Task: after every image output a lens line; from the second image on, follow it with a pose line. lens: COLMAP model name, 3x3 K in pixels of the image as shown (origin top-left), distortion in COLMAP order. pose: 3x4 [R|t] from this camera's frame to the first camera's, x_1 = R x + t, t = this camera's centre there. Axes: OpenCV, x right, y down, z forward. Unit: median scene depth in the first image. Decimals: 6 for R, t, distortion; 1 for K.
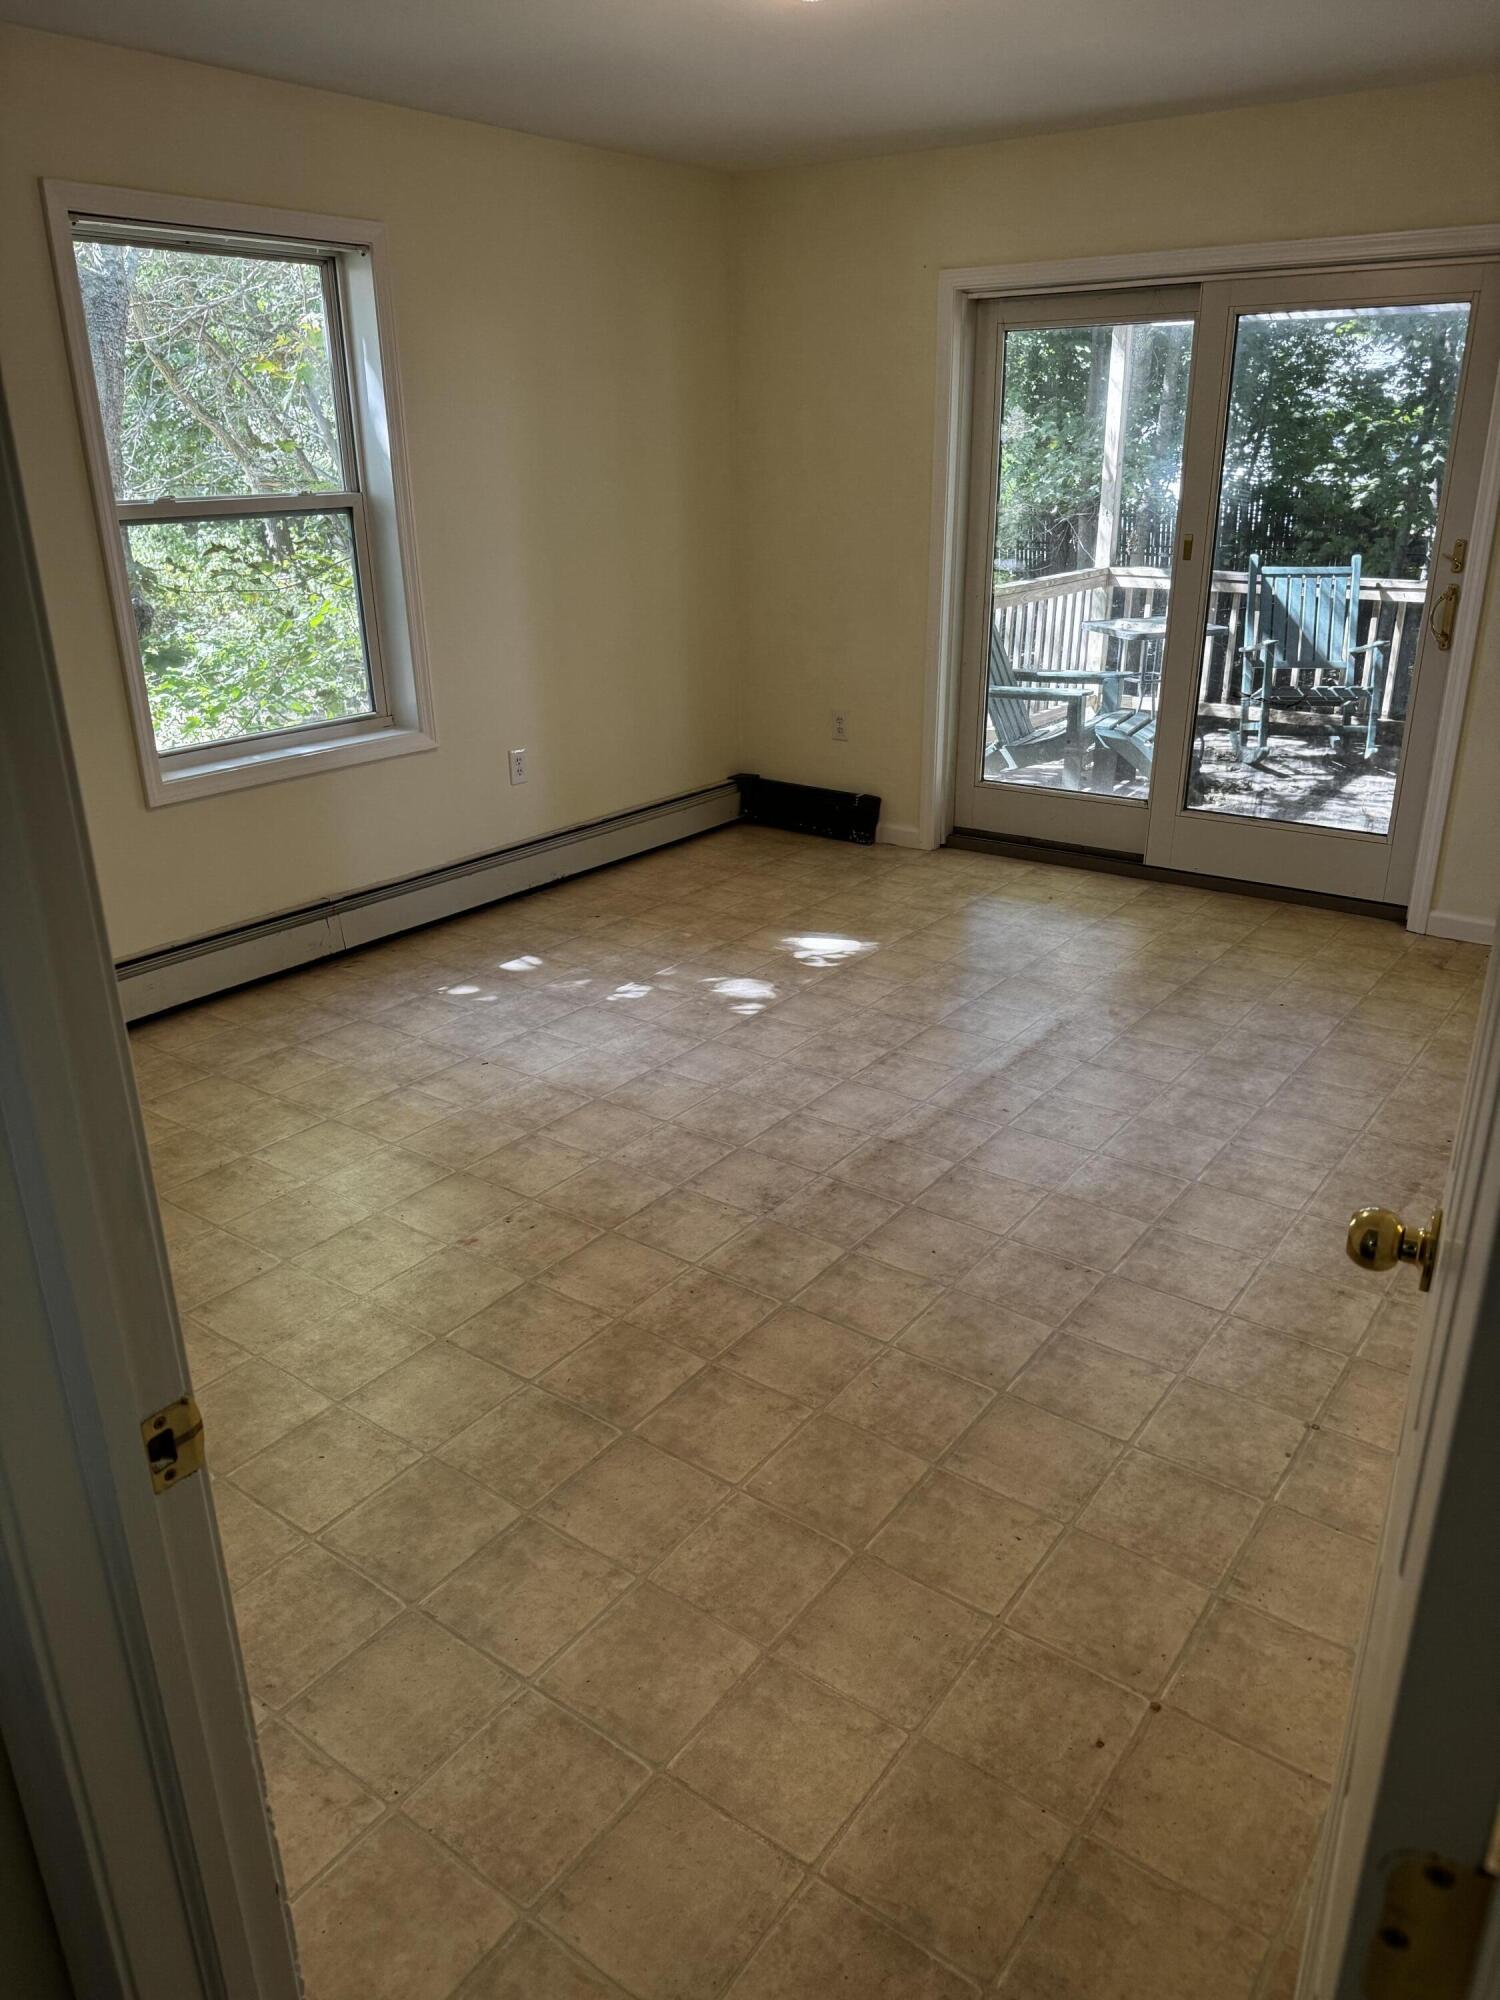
lens RADIAL K [[1414.5, 0, 752.6], [0, 1414.5, 992.3], [0, 0, 1]] dist [0.071510, -0.088453]
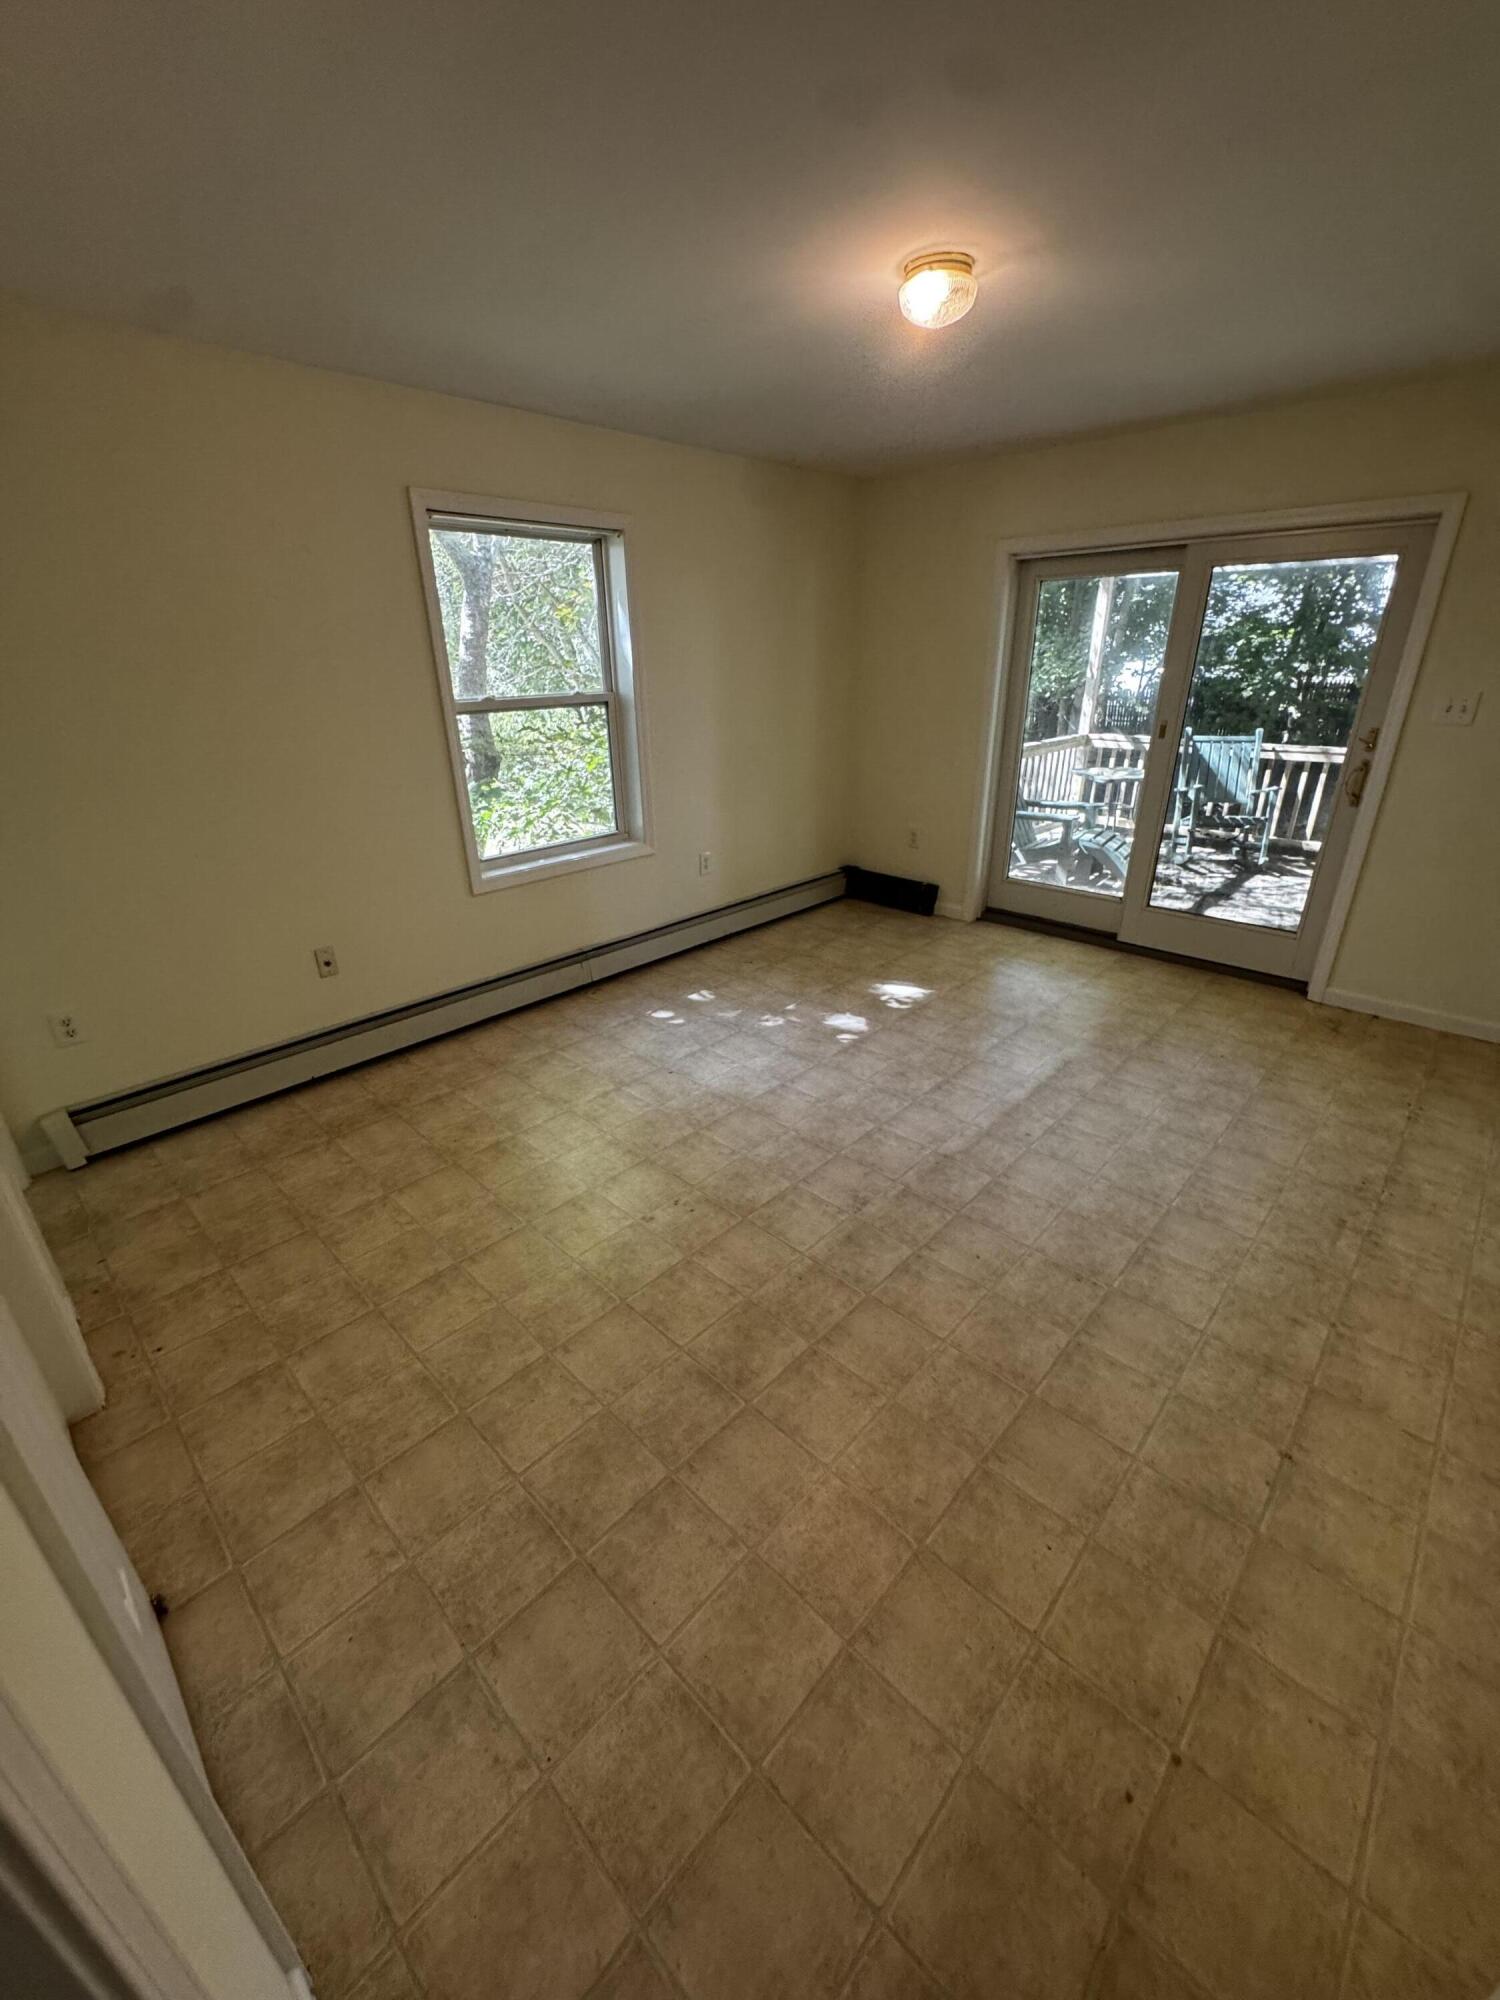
lens RADIAL K [[802.9, 0, 745.8], [0, 802.9, 999.3], [0, 0, 1]] dist [-0.008422, 0.001783]
pose [[0.991731, 0.046330, -0.119679, -0.011478], [-0.041130, 0.998114, 0.045562, -0.076753], [0.121564, -0.040263, 0.991767, 0.175768]]
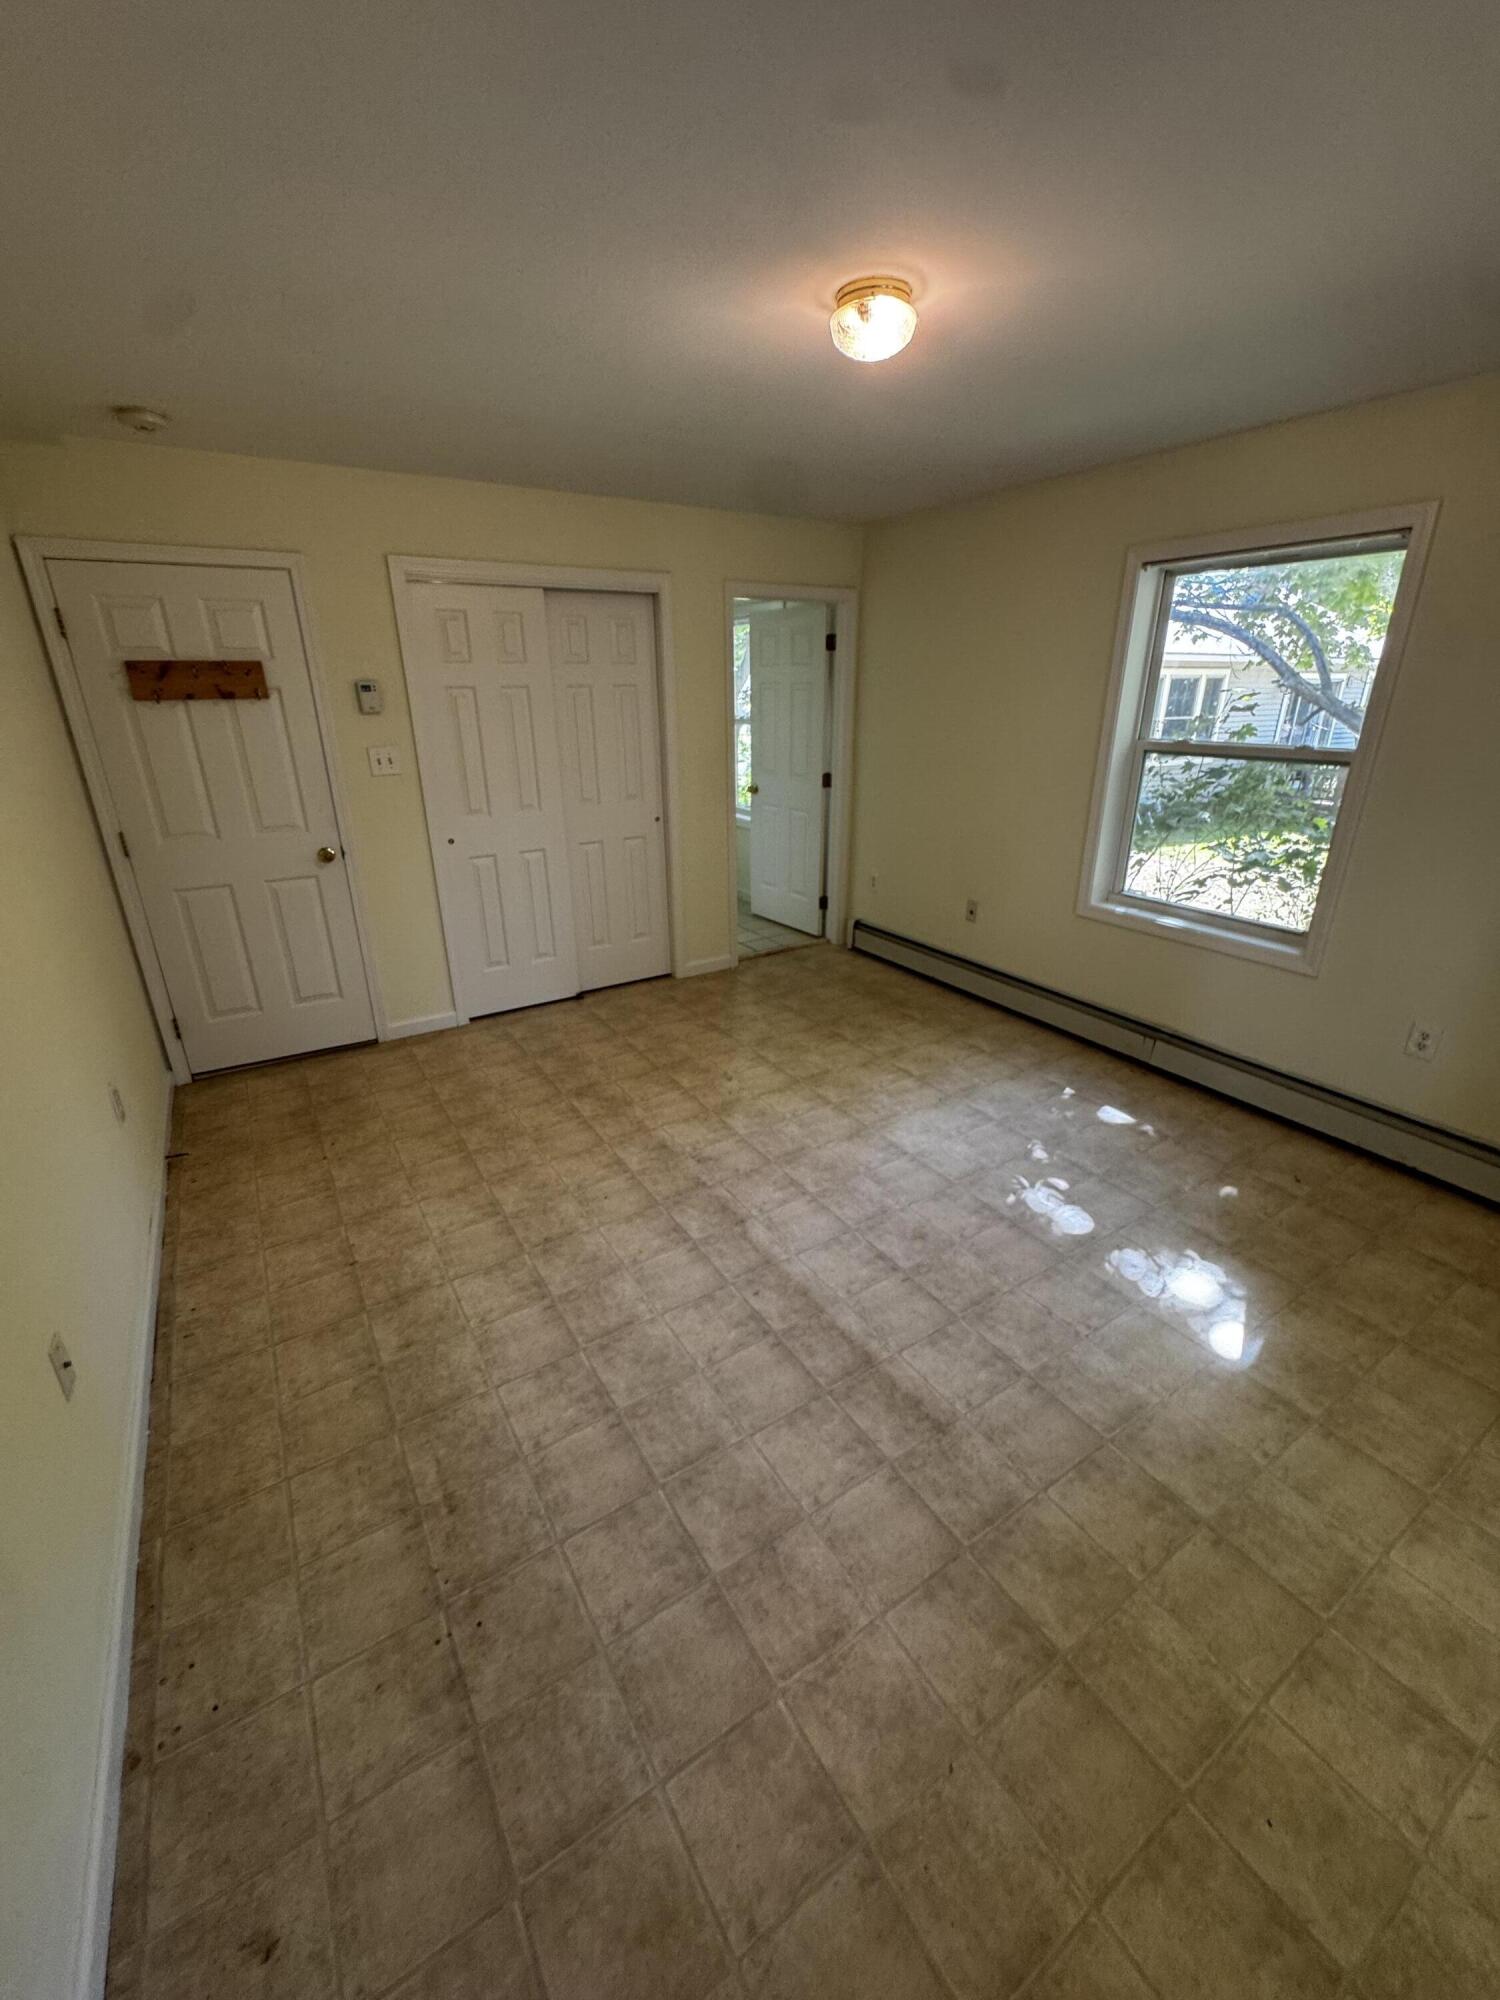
lens RADIAL K [[802.9, 0, 756.6], [0, 802.9, 1005.9], [0, 0, 1]] dist [-0.008422, 0.001783]
pose [[-0.358676, 0.358947, -0.861689, 0.662939], [-0.326645, 0.816486, 0.476082, -0.423811], [0.874445, 0.452225, -0.175606, 1.012828]]
